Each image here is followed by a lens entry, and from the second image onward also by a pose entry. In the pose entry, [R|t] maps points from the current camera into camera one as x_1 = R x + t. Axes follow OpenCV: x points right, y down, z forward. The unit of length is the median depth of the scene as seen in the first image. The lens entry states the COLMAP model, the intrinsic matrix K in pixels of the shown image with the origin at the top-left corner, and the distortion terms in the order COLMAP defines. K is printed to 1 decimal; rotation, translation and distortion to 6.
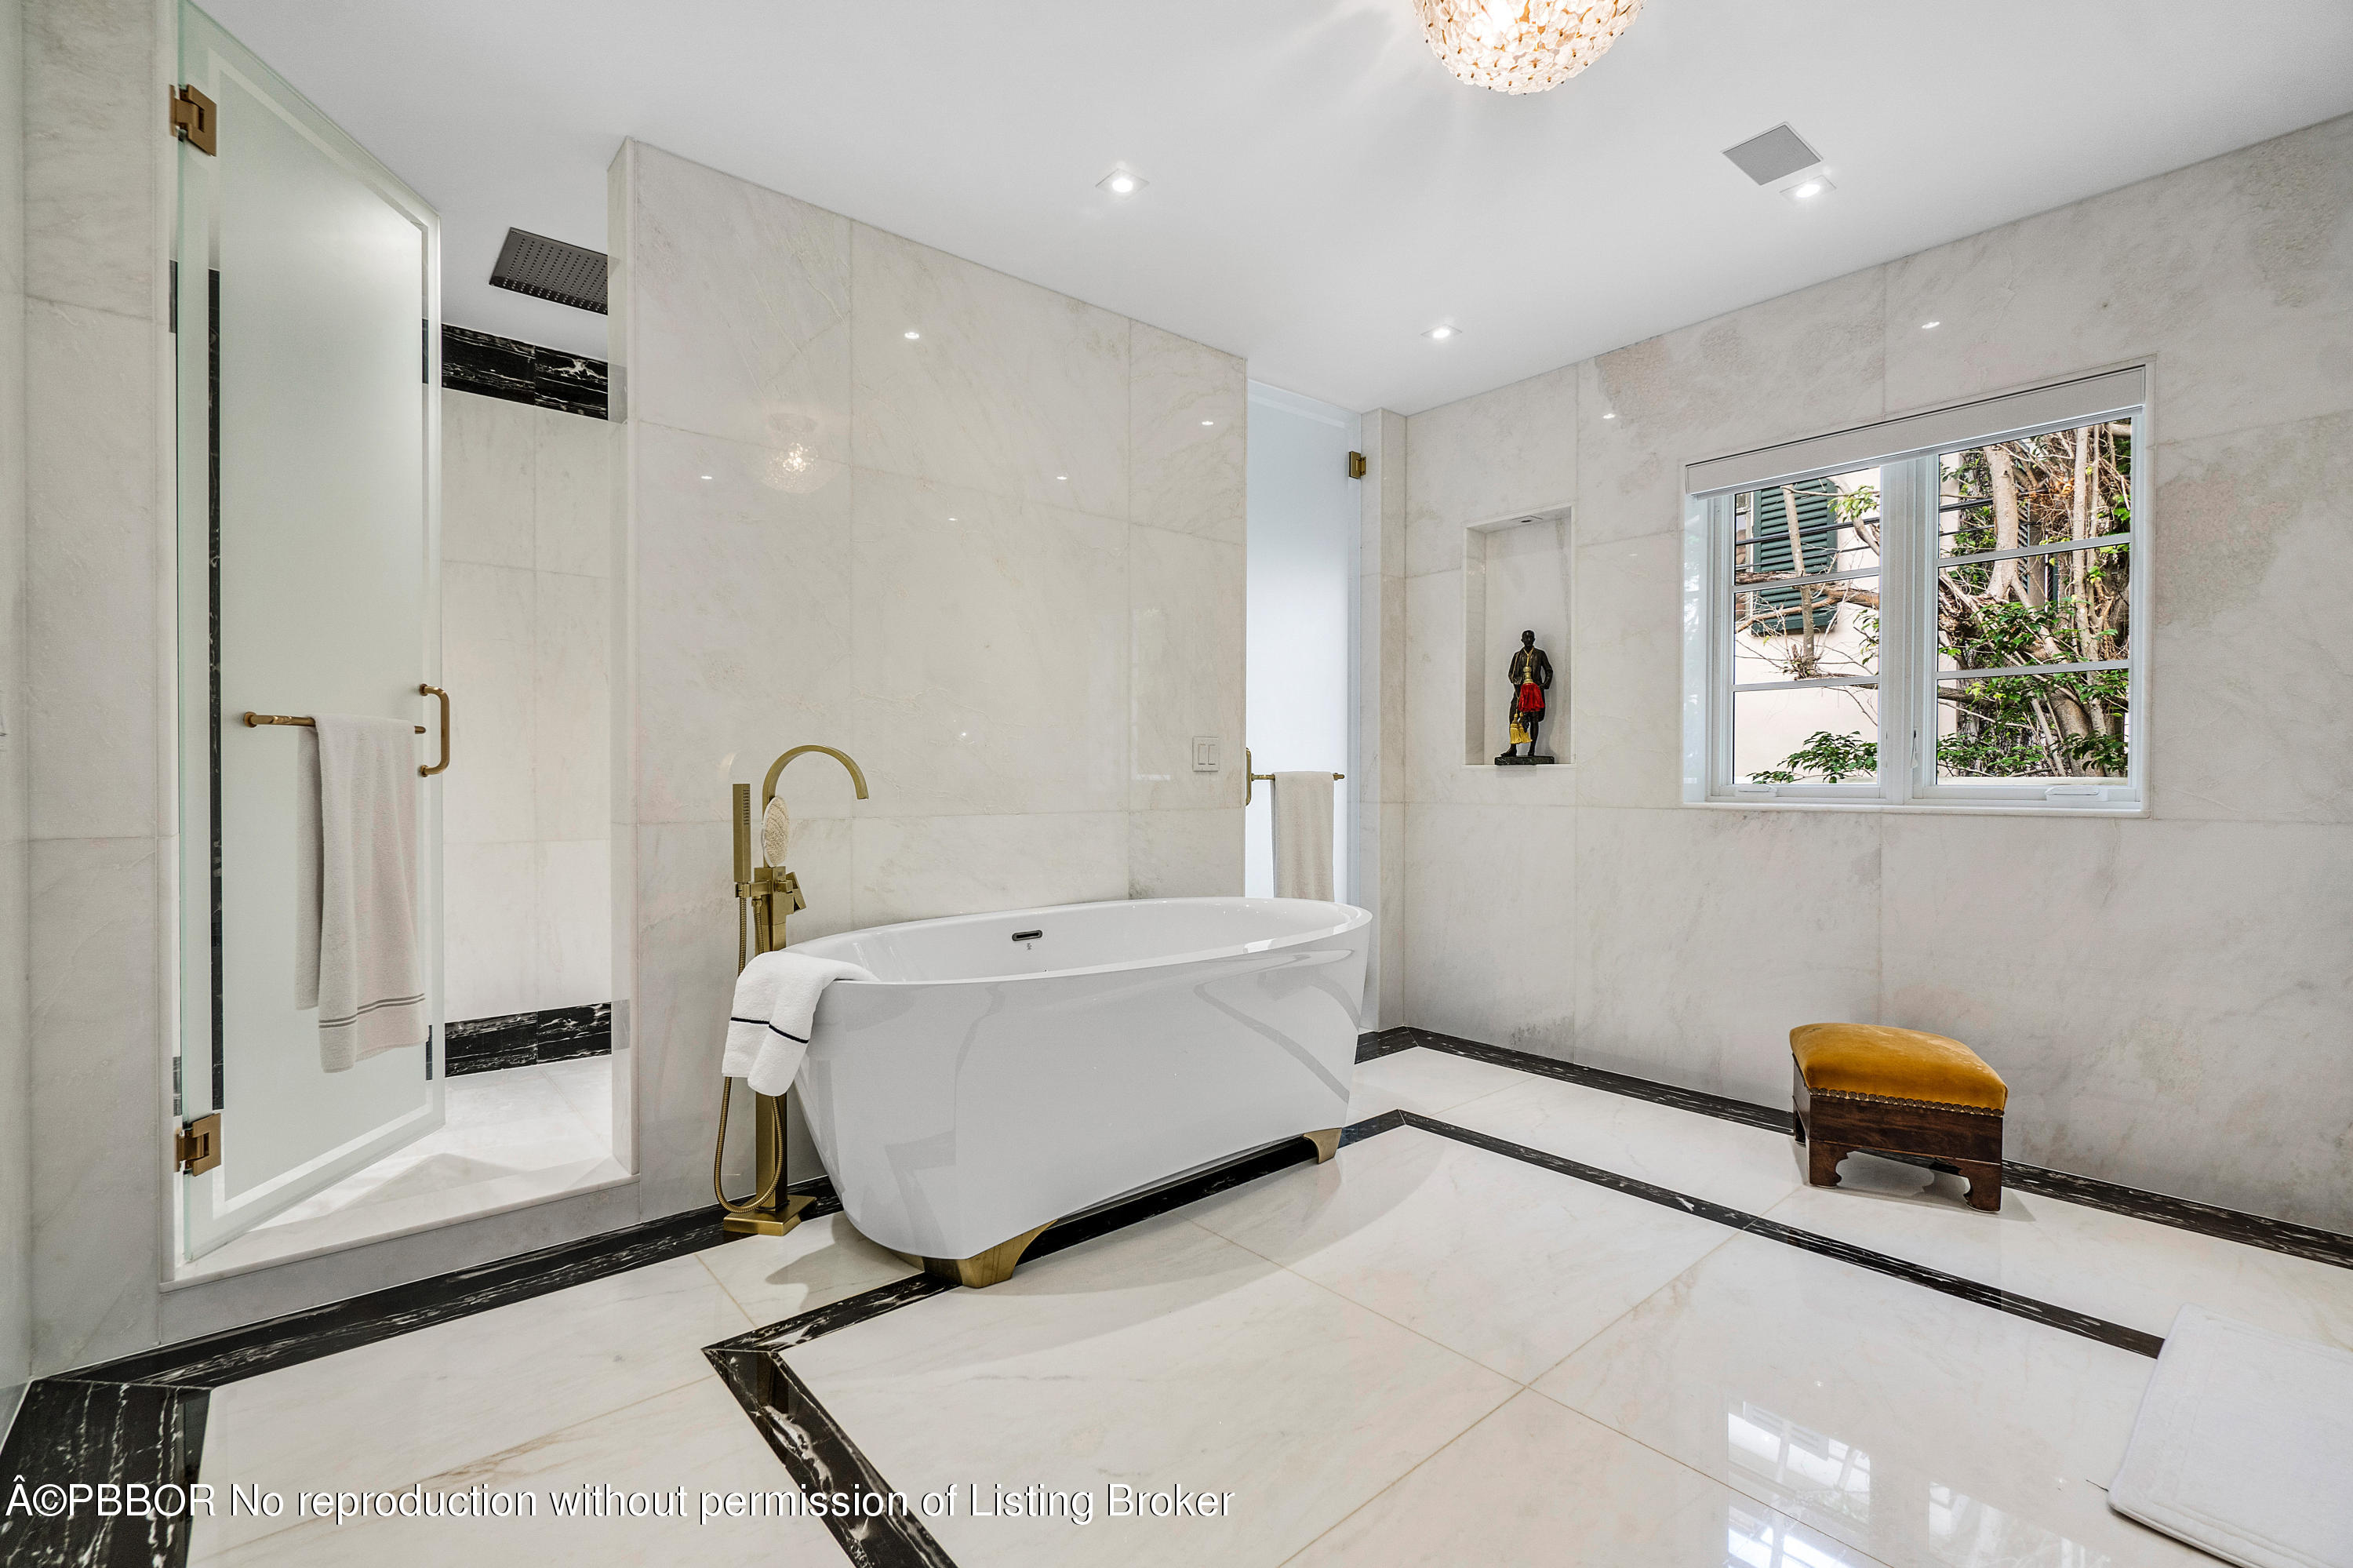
lens RADIAL K [[1027.4, 0, 1159.7], [0, 1027.4, 787.3], [0, 0, 1]] dist [-0.002481, 0.000287]
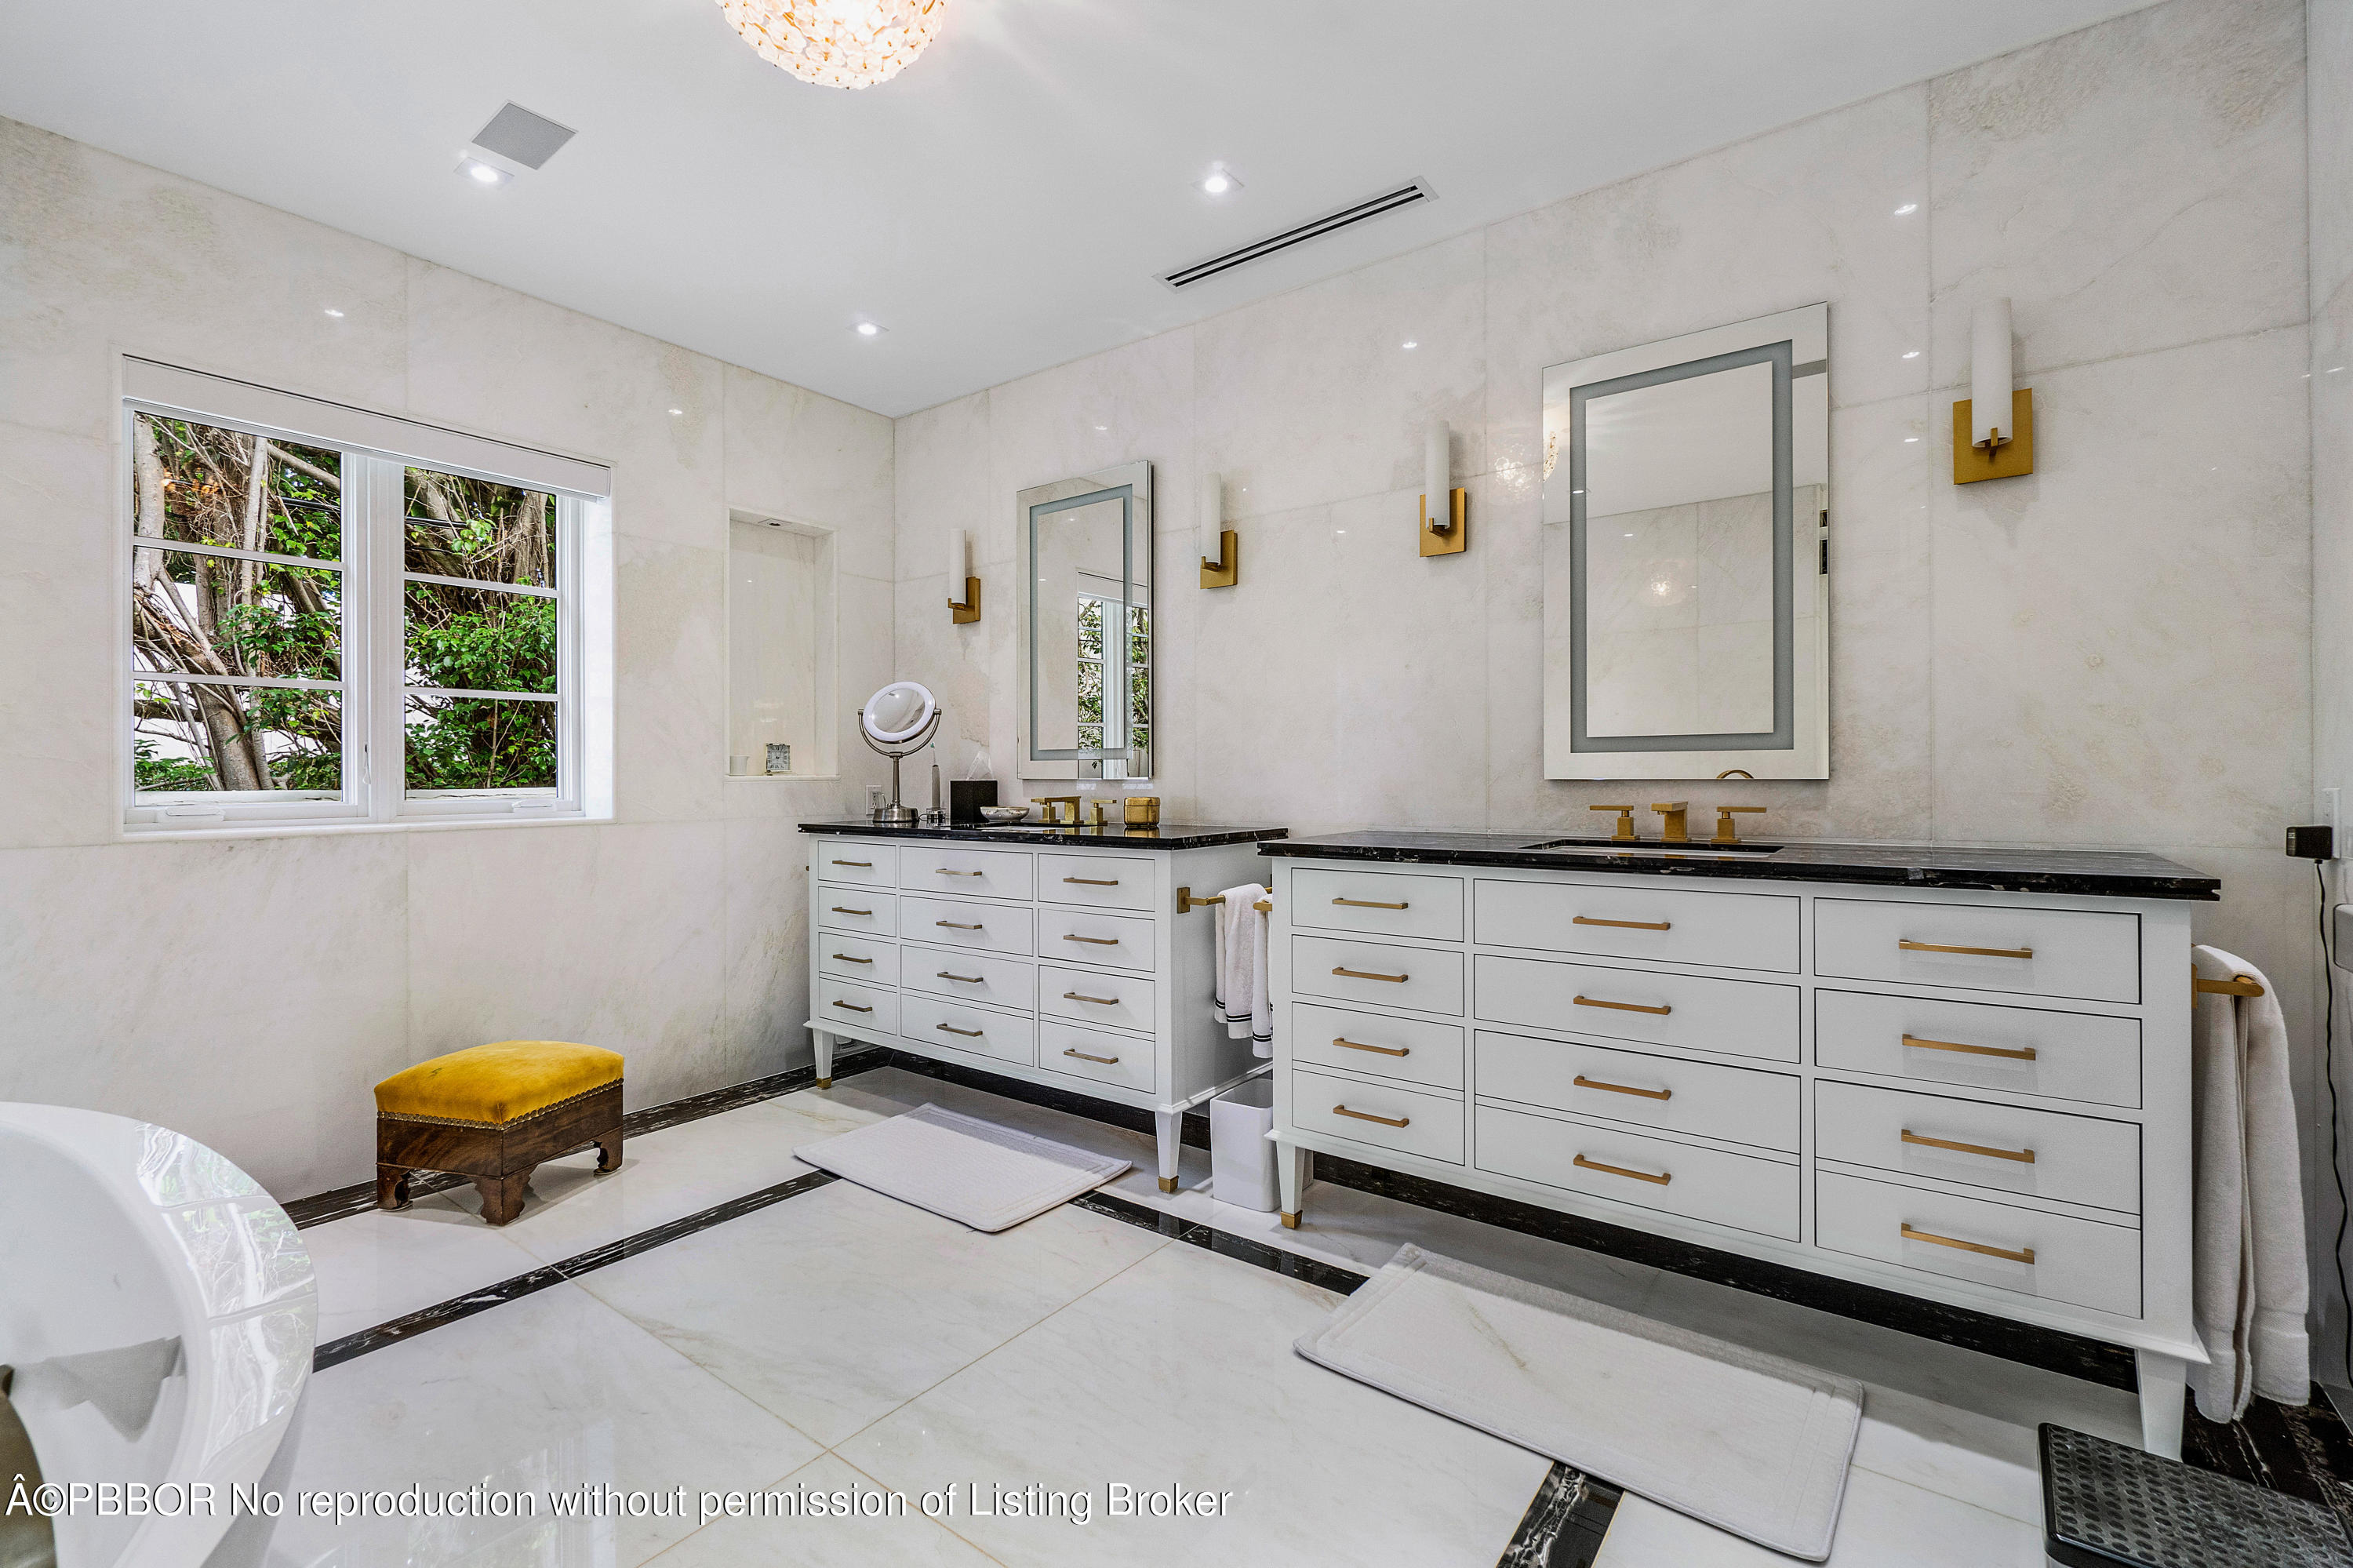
lens RADIAL K [[1027.4, 0, 1158.8], [0, 1027.4, 774.2], [0, 0, 1]] dist [-0.002481, 0.000287]
pose [[-0.215999, 0.003035, 0.976389, -0.427984], [0.017212, 0.999852, 0.000699, -0.019668], [-0.976242, 0.016957, -0.216020, 0.614571]]
